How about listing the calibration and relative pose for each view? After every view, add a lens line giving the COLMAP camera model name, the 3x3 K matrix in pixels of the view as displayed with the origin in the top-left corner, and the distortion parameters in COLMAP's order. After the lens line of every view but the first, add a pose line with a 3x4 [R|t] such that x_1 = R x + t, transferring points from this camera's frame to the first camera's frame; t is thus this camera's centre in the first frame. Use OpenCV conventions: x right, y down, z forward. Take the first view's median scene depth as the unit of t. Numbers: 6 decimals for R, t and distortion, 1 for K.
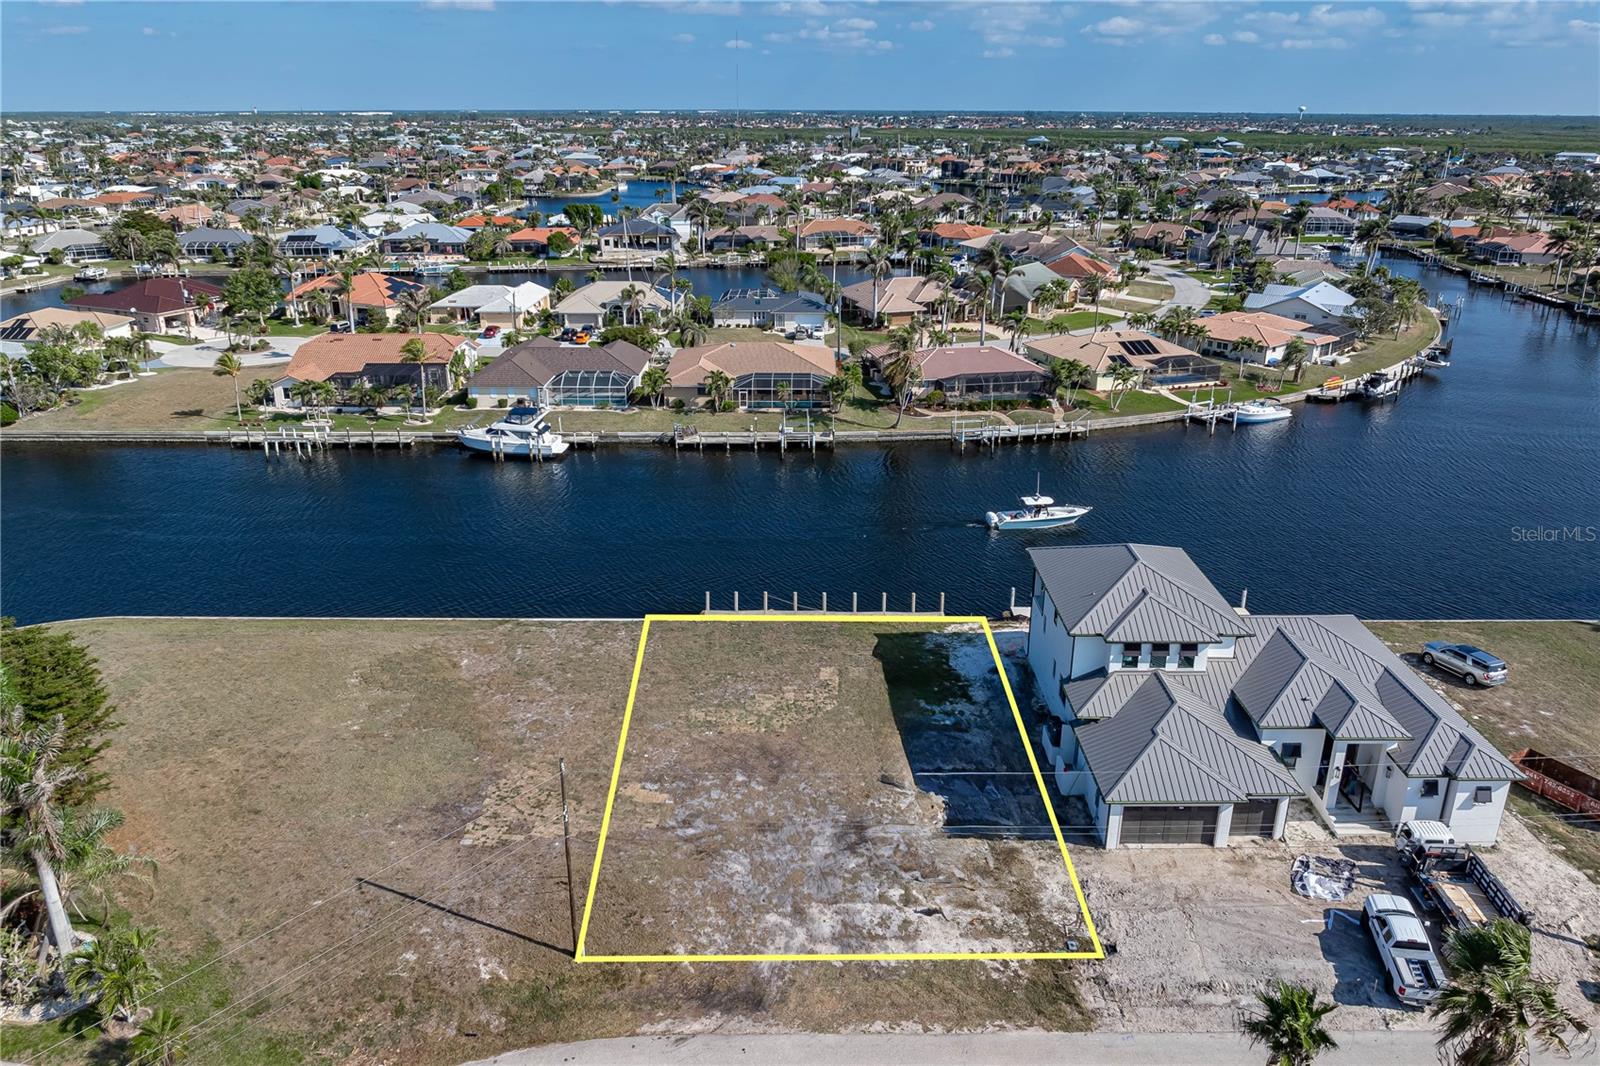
lens RADIAL K [[1128.3, 0, 804.2], [0, 1128.3, 532.0], [0, 0, 1]] dist [-0.039929, 0.029162]
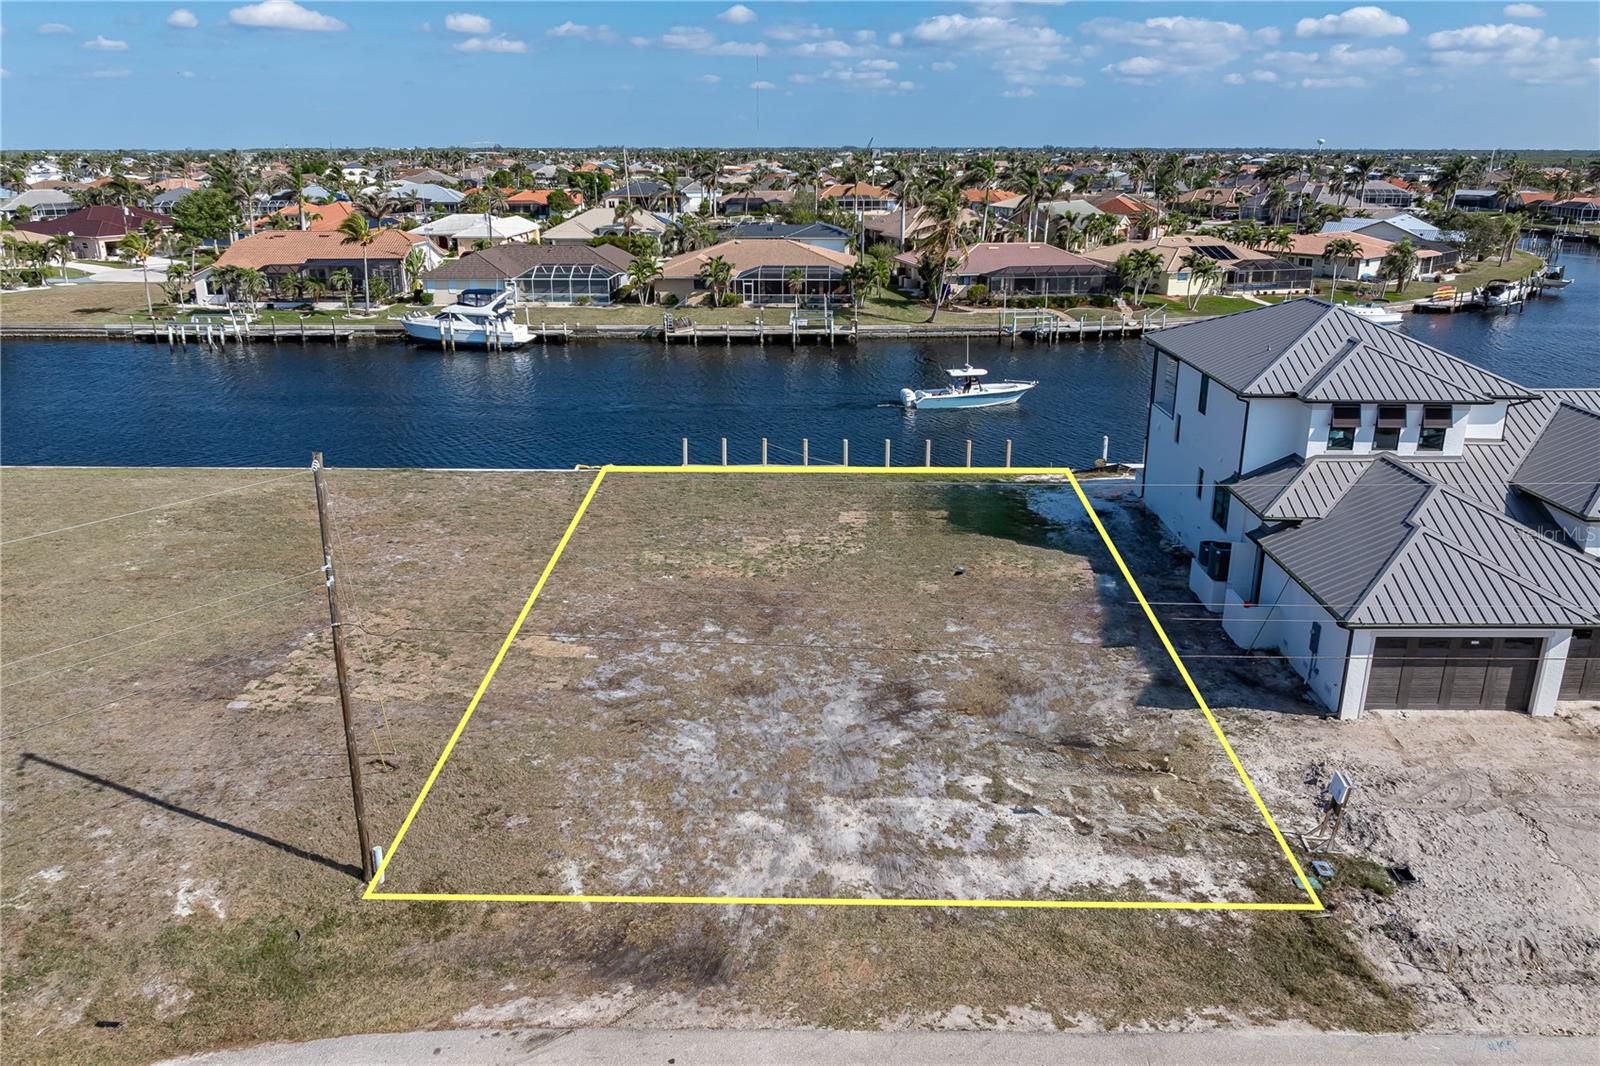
lens RADIAL K [[1128.3, 0, 803.8], [0, 1128.3, 505.2], [0, 0, 1]] dist [-0.039929, 0.029162]
pose [[0.999837, 0.003295, -0.017754, 0.004735], [-0.004259, 0.998502, -0.054548, 0.158246], [0.017548, 0.054614, 0.998353, 0.323398]]
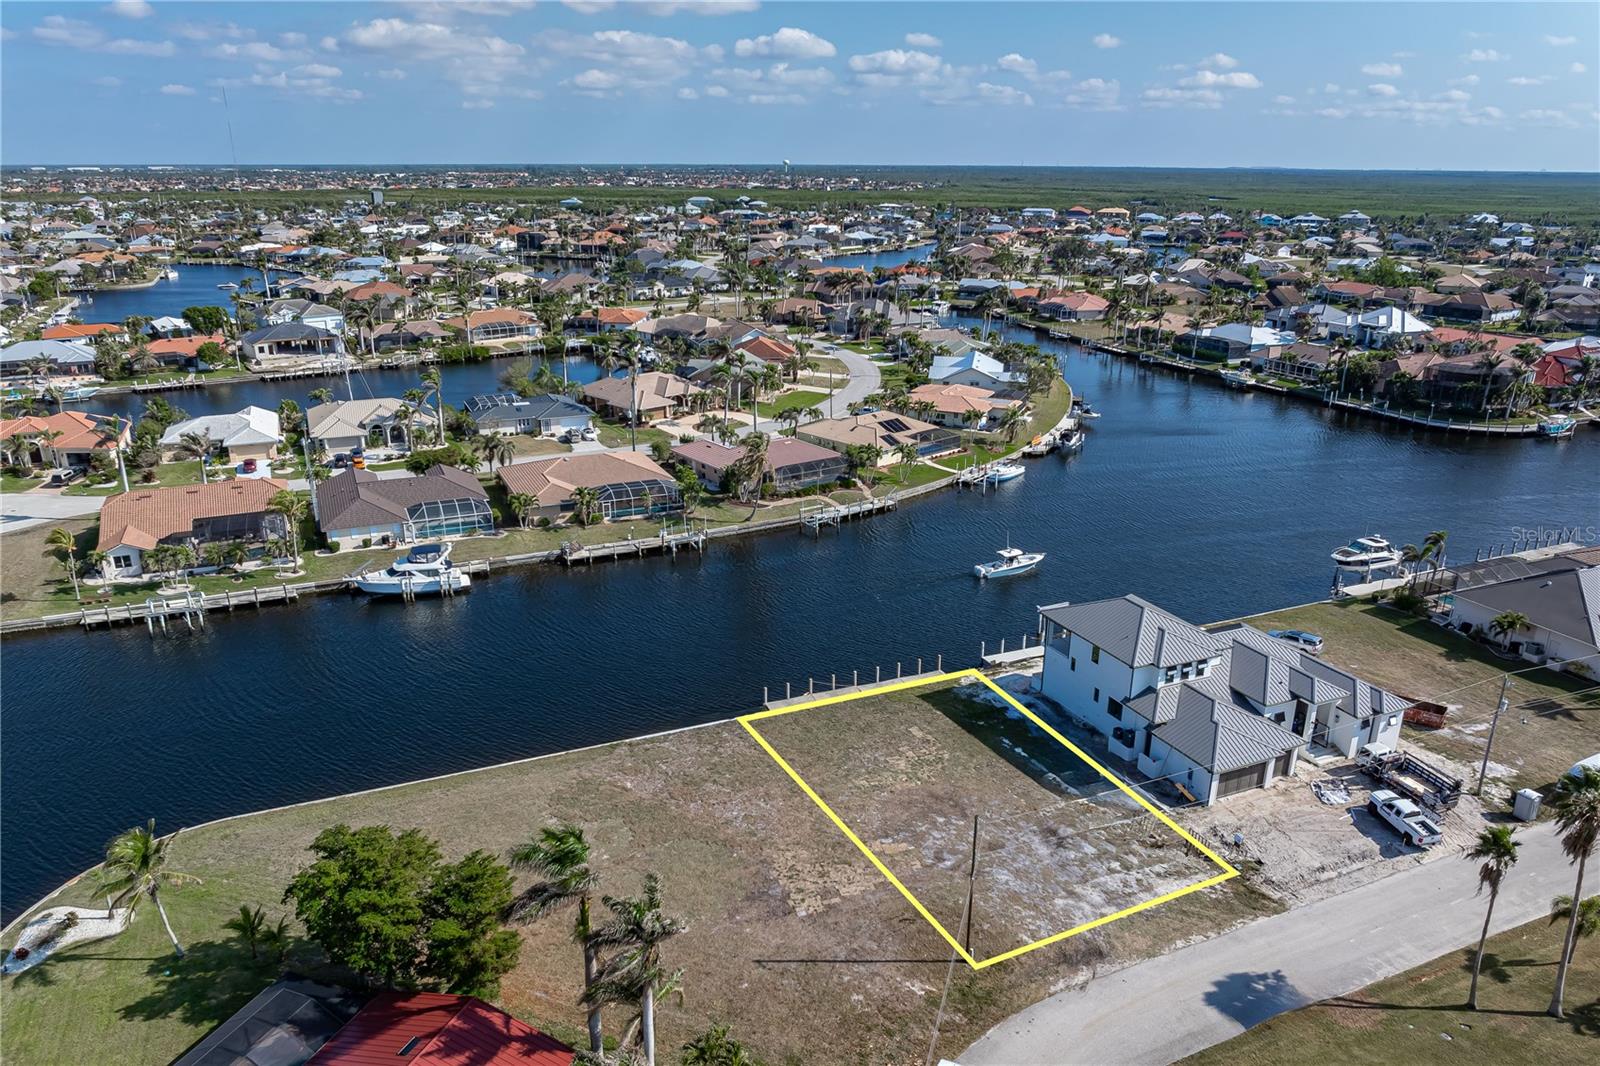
lens RADIAL K [[1128.3, 0, 810.5], [0, 1128.3, 605.3], [0, 0, 1]] dist [-0.039929, 0.029162]
pose [[0.910555, -0.149434, 0.385433, -0.565001], [0.142818, 0.988683, 0.045922, -0.092378], [-0.387933, 0.013232, 0.921593, -0.123914]]
